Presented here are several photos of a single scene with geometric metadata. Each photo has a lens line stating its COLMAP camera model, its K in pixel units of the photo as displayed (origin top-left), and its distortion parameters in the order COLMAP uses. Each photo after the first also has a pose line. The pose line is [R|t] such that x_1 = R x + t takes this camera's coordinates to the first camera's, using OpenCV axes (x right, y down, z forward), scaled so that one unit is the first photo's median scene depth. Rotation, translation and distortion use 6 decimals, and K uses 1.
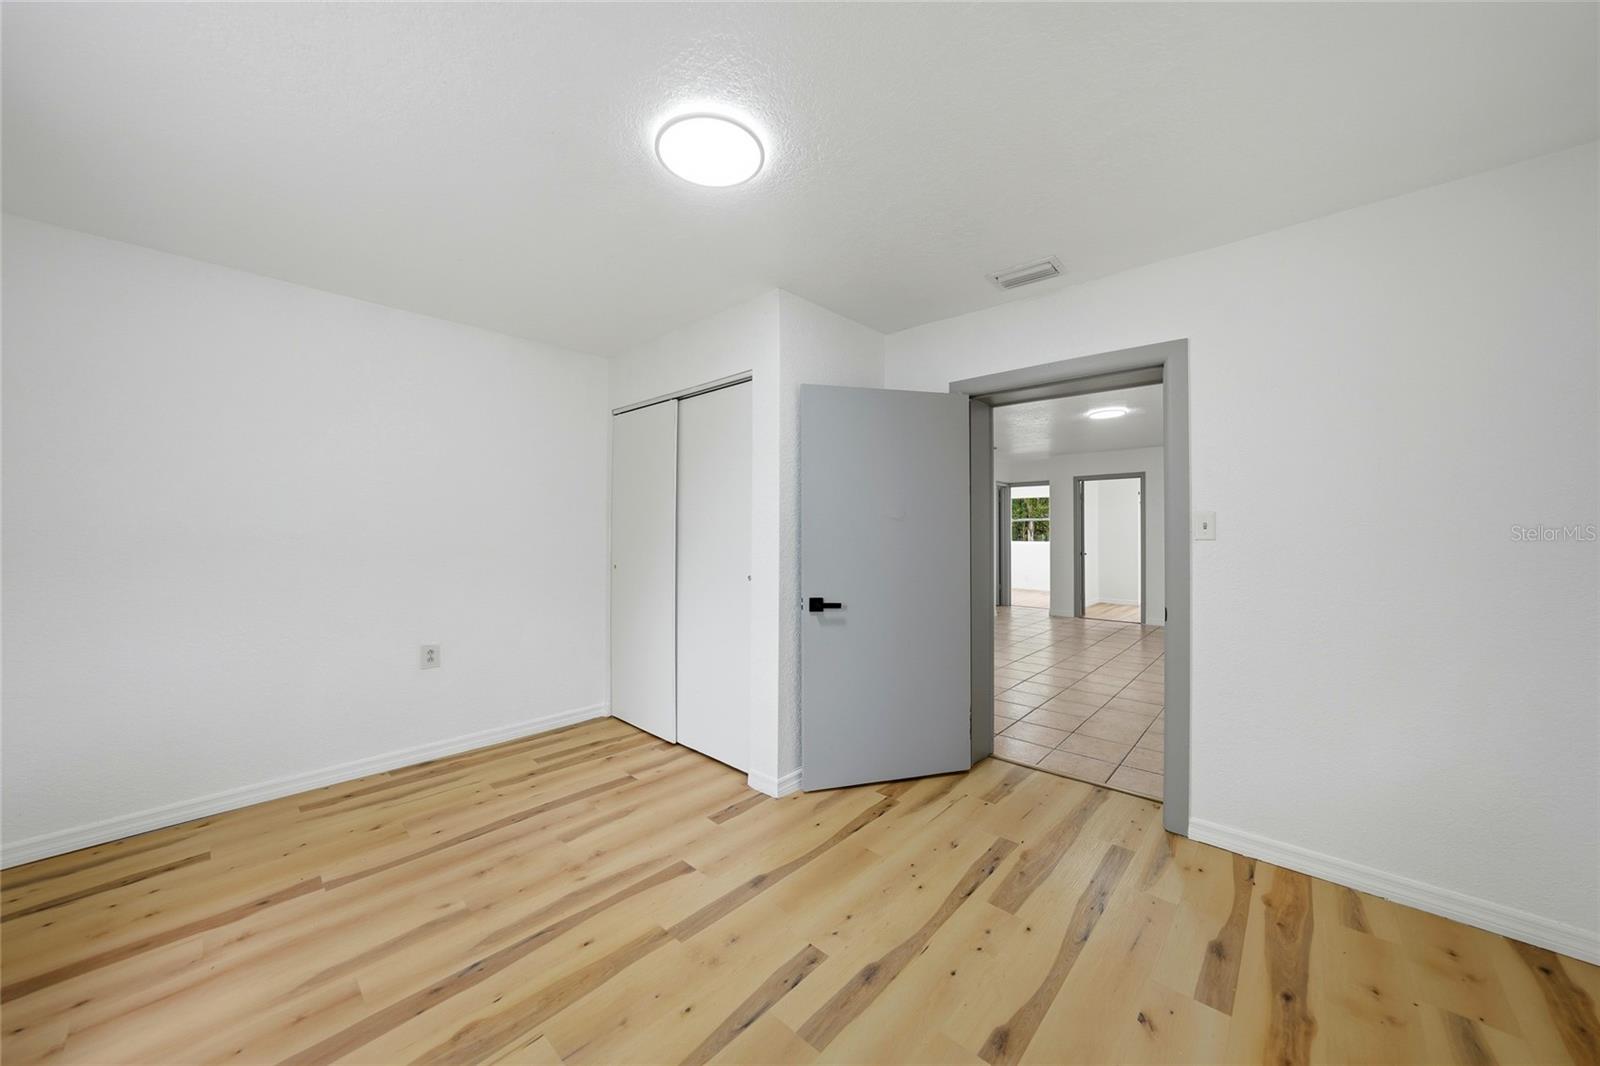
lens RADIAL K [[564.5, 0, 804.4], [0, 564.5, 529.8], [0, 0, 1]] dist [-0.026126, 0.004992]
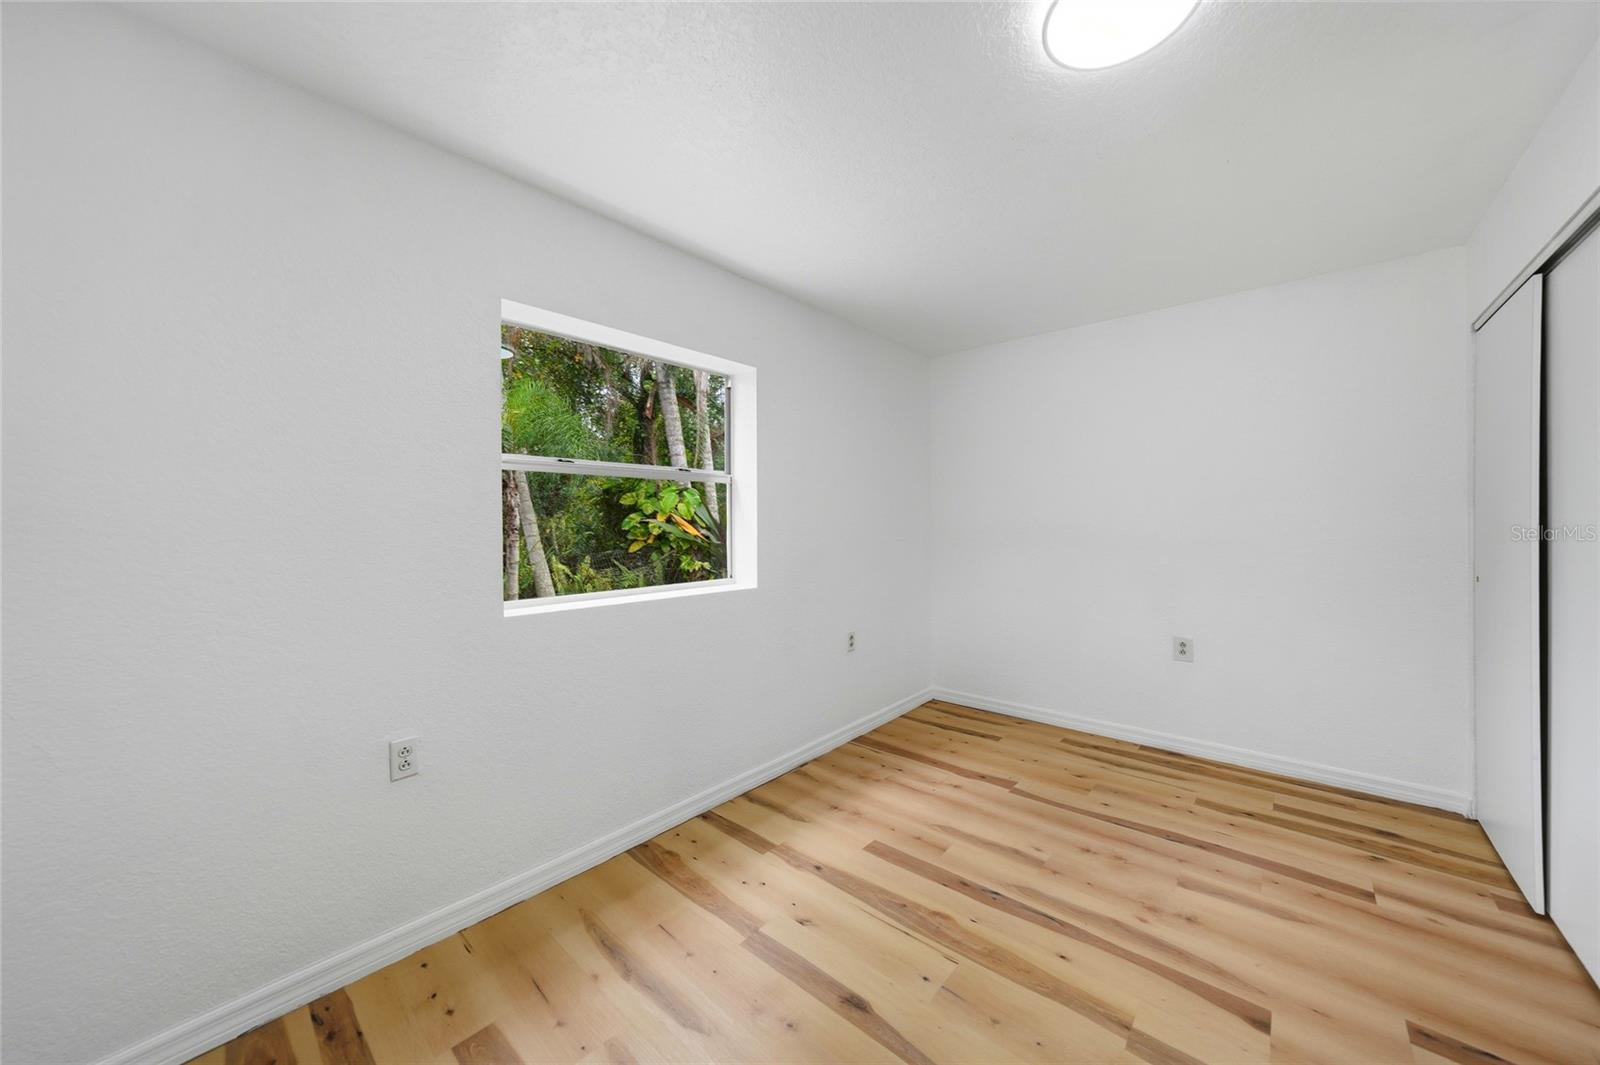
lens RADIAL K [[564.5, 0, 801.9], [0, 564.5, 526.2], [0, 0, 1]] dist [-0.026126, 0.004992]
pose [[0.015453, 0.004067, -0.999872, 0.401741], [0.005811, 0.999974, 0.004157, -0.000464], [0.999864, -0.005874, 0.015429, 0.397100]]
